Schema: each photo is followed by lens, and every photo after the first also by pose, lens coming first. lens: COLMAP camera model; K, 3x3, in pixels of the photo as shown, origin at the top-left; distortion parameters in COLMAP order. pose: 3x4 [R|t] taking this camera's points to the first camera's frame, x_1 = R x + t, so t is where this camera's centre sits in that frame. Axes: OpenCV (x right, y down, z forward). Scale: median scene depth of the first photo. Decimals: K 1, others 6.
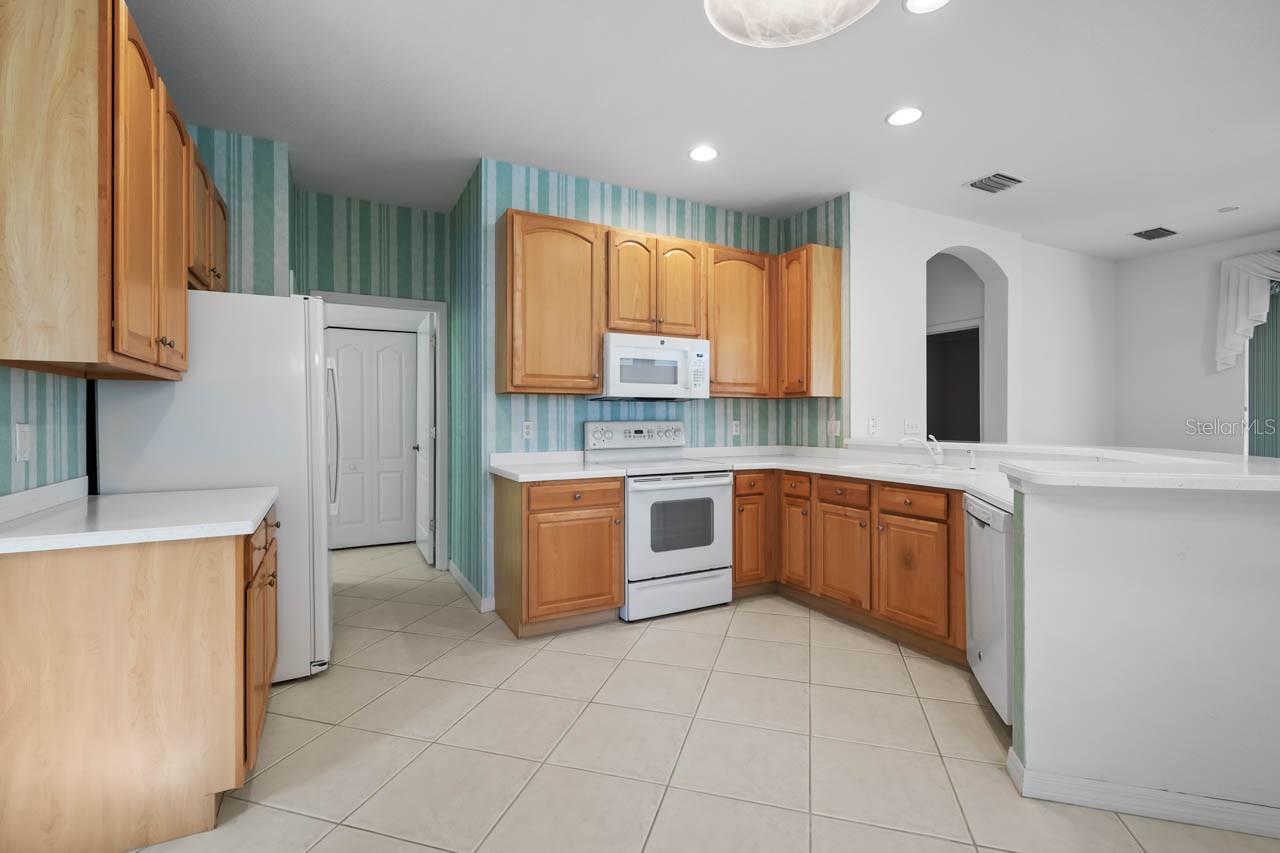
lens RADIAL K [[581.0, 0, 640.6], [0, 581.0, 423.5], [0, 0, 1]] dist [0.000066, -0.001006]
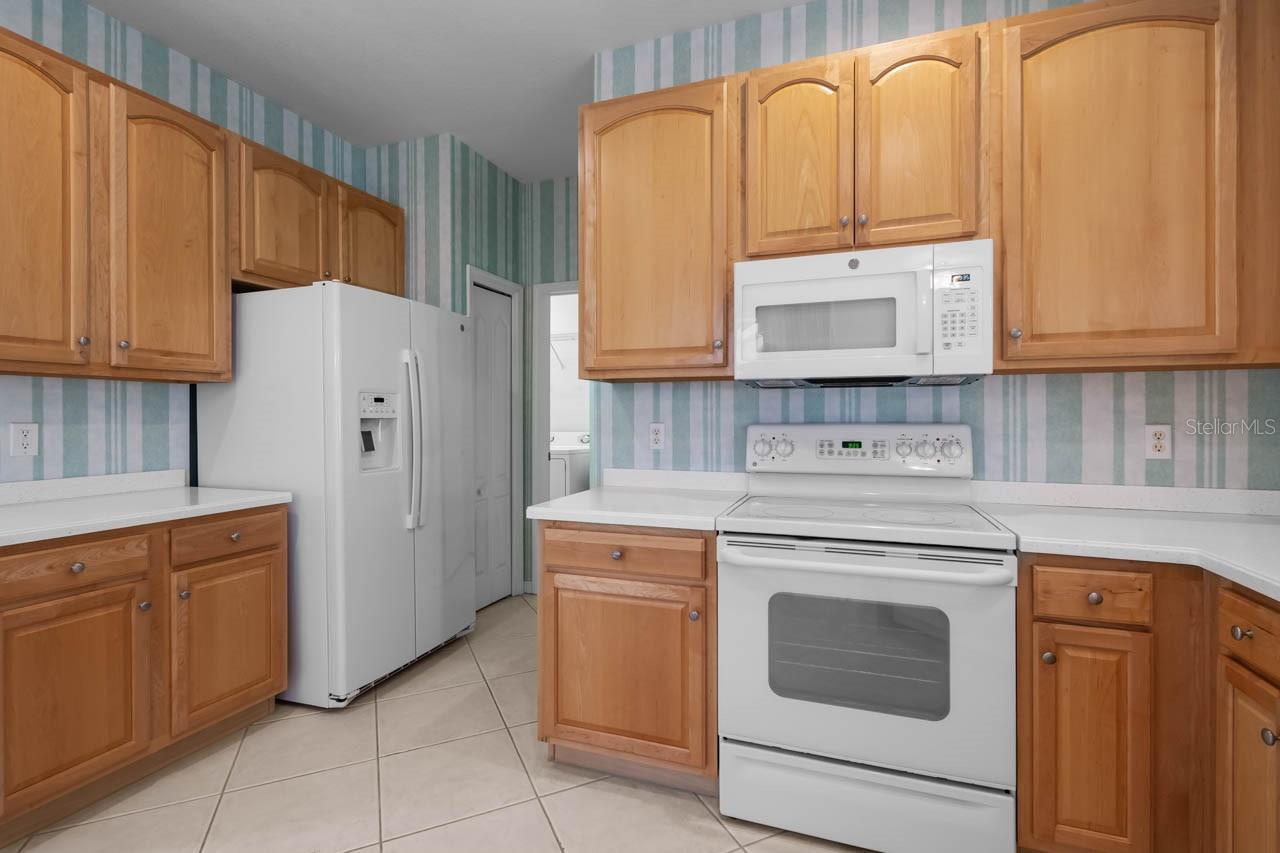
lens RADIAL K [[581.0, 0, 637.7], [0, 581.0, 418.5], [0, 0, 1]] dist [0.000066, -0.001006]
pose [[0.649954, 0.002452, -0.759970, 0.289365], [-0.004716, 0.999989, -0.000807, -0.008164], [0.759959, 0.004108, 0.649958, 0.545204]]
